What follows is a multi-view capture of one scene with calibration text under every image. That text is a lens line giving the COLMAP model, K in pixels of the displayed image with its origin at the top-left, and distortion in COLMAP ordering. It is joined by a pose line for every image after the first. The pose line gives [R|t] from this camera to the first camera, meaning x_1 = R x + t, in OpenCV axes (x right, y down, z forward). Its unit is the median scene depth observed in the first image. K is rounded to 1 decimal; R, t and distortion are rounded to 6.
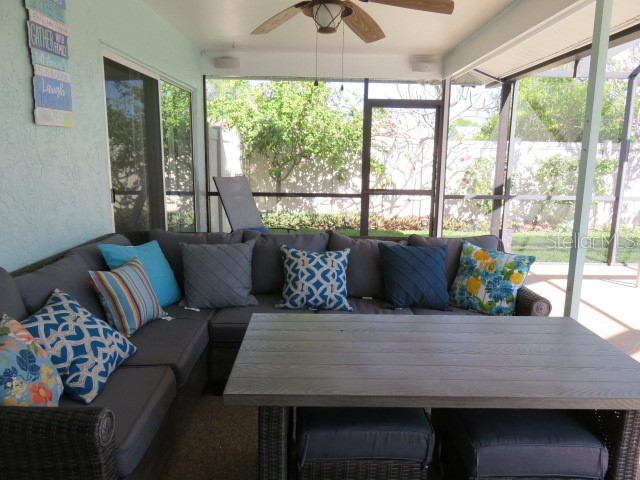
lens RADIAL K [[478.9, 0, 322.8], [0, 478.9, 238.9], [0, 0, 1]] dist [-0.004059, -0.010568]
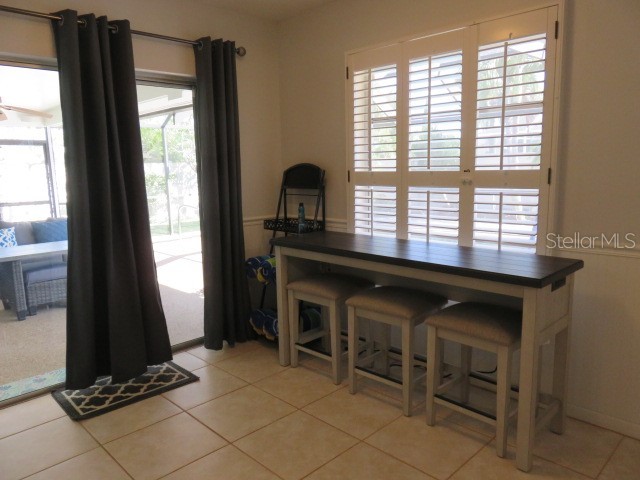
lens RADIAL K [[478.9, 0, 318.0], [0, 478.9, 237.3], [0, 0, 1]] dist [-0.004059, -0.010568]
pose [[0.721851, -0.135223, 0.678709, -0.374576], [0.165981, 0.985928, 0.019900, 0.229957], [-0.671849, 0.098288, 0.734138, -1.228092]]
